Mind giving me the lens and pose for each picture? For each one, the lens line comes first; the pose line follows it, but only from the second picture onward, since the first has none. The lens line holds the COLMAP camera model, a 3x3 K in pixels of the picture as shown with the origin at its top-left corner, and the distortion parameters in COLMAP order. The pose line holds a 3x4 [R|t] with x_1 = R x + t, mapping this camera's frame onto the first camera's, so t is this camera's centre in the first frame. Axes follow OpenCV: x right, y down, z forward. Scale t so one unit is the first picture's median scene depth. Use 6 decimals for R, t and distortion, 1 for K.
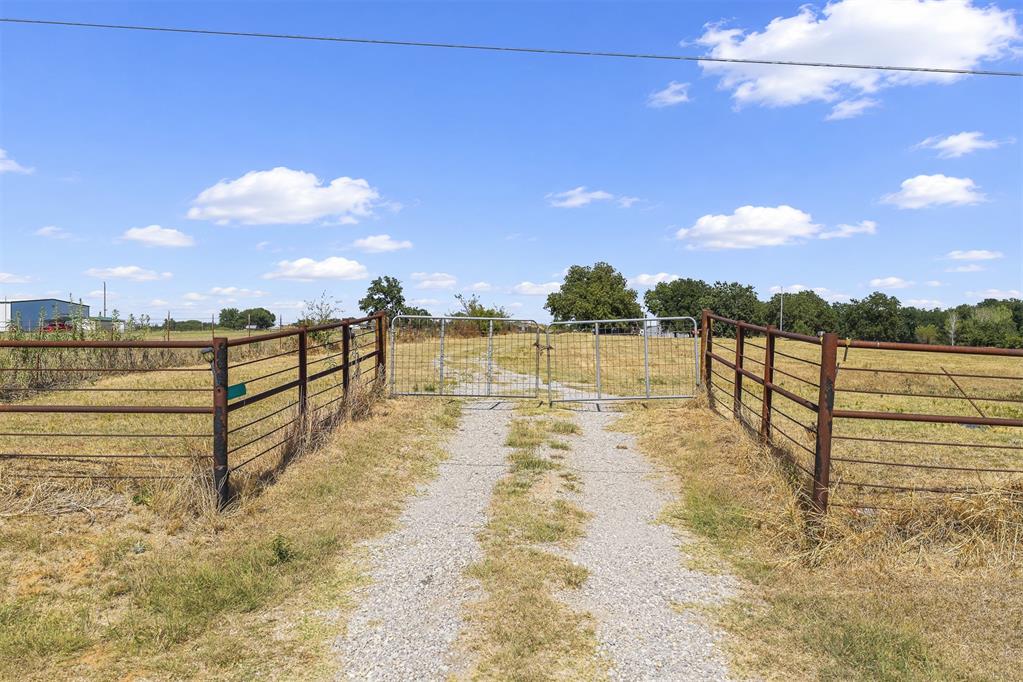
lens RADIAL K [[844.1, 0, 516.2], [0, 844.1, 342.0], [0, 0, 1]] dist [0.004904, -0.013342]
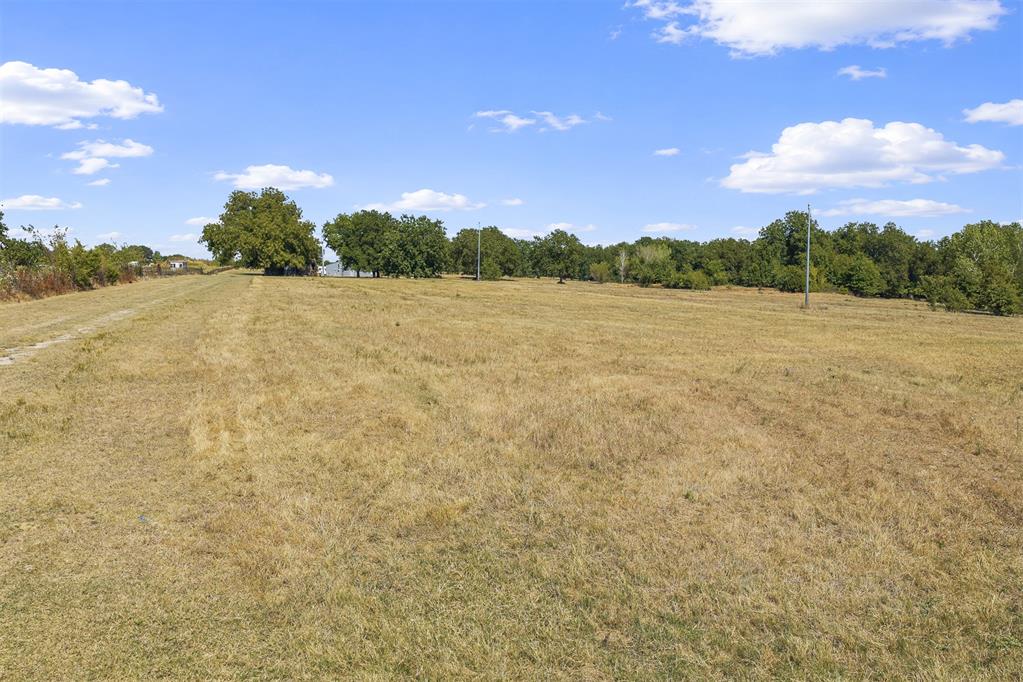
lens RADIAL K [[844.1, 0, 516.2], [0, 844.1, 342.0], [0, 0, 1]] dist [0.004904, -0.013342]
pose [[0.929690, -0.030753, 0.367056, 0.012413], [0.001611, 0.996839, 0.079436, -0.006924], [-0.368339, -0.073260, 0.926801, 0.099531]]
